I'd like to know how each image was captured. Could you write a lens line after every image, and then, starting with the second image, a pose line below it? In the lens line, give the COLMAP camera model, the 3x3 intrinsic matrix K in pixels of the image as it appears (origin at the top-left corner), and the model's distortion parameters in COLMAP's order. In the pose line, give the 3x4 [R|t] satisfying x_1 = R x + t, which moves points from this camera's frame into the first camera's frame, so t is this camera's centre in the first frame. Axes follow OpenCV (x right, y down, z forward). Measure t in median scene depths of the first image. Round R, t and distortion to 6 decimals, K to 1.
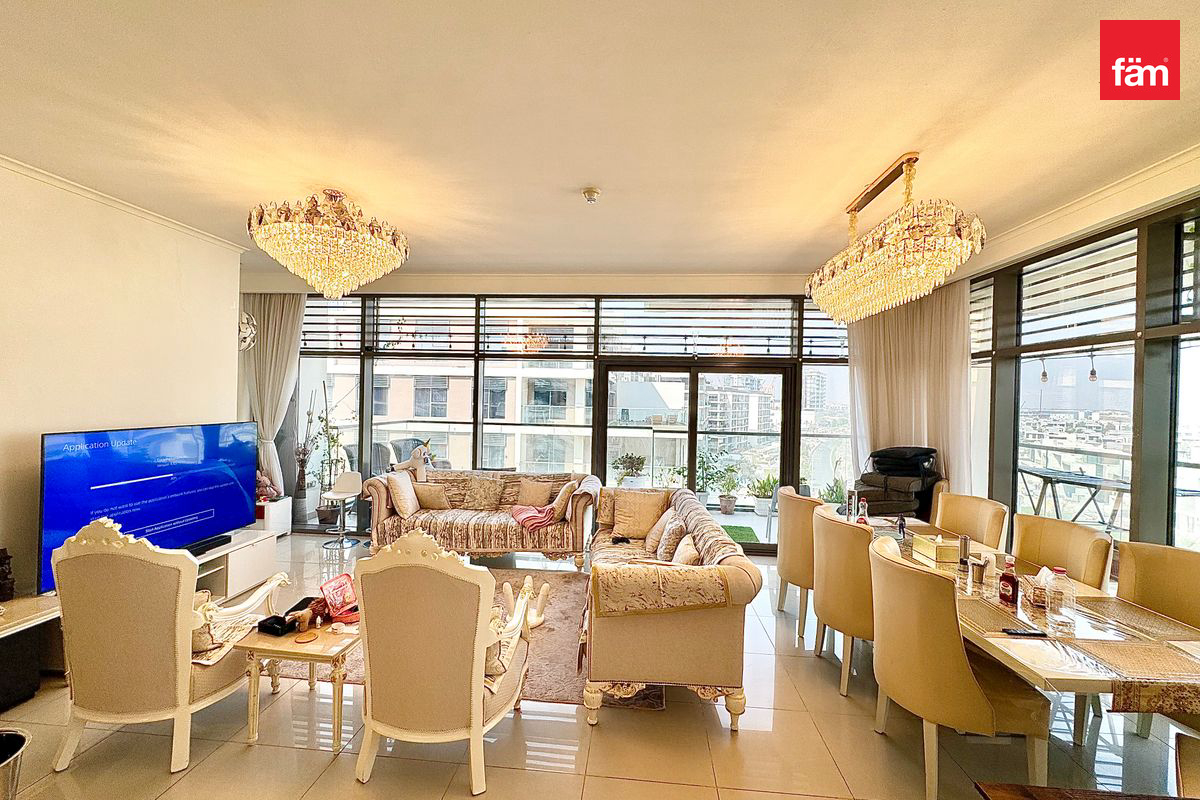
lens RADIAL K [[479.1, 0, 599.9], [0, 479.1, 401.2], [0, 0, 1]] dist [-0.001882, 0.000073]
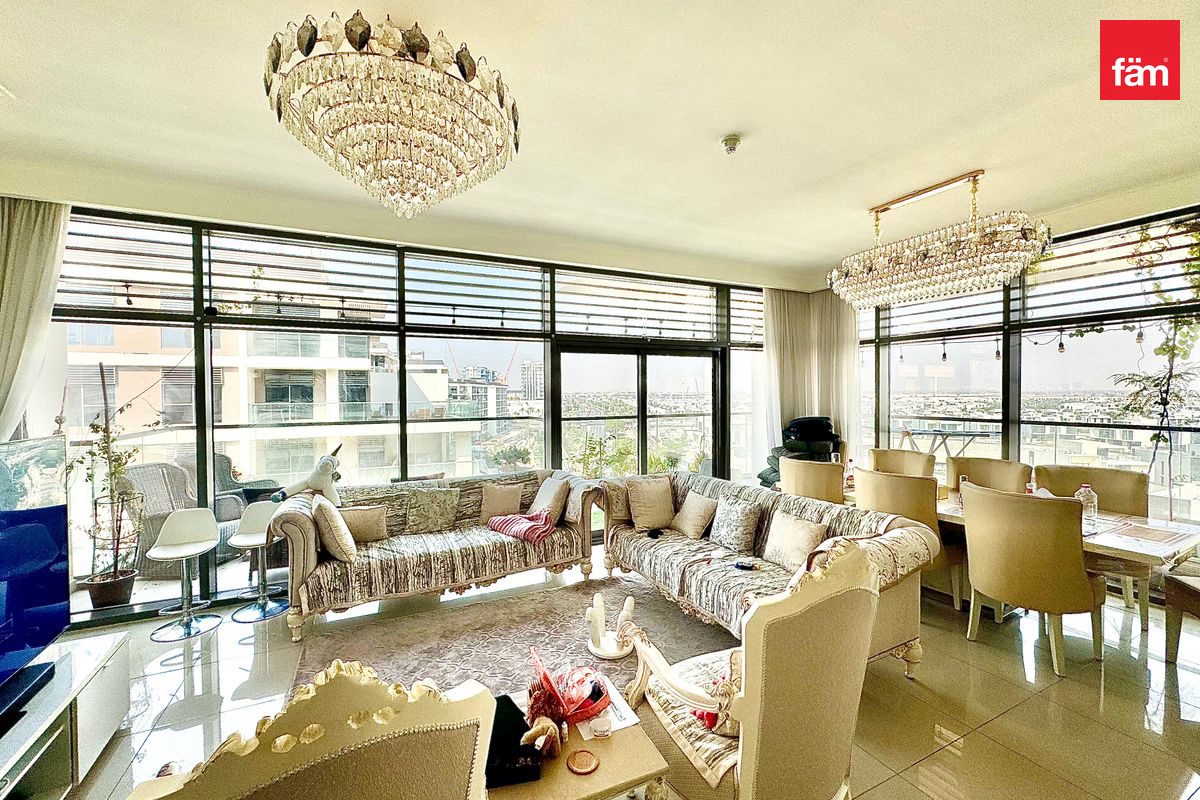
lens RADIAL K [[479.1, 0, 599.9], [0, 479.1, 401.2], [0, 0, 1]] dist [-0.001882, 0.000073]
pose [[0.856205, -0.037638, 0.515264, -0.416431], [0.029169, 0.999274, 0.024522, 0.008962], [-0.515812, -0.005966, 0.856681, 0.216789]]
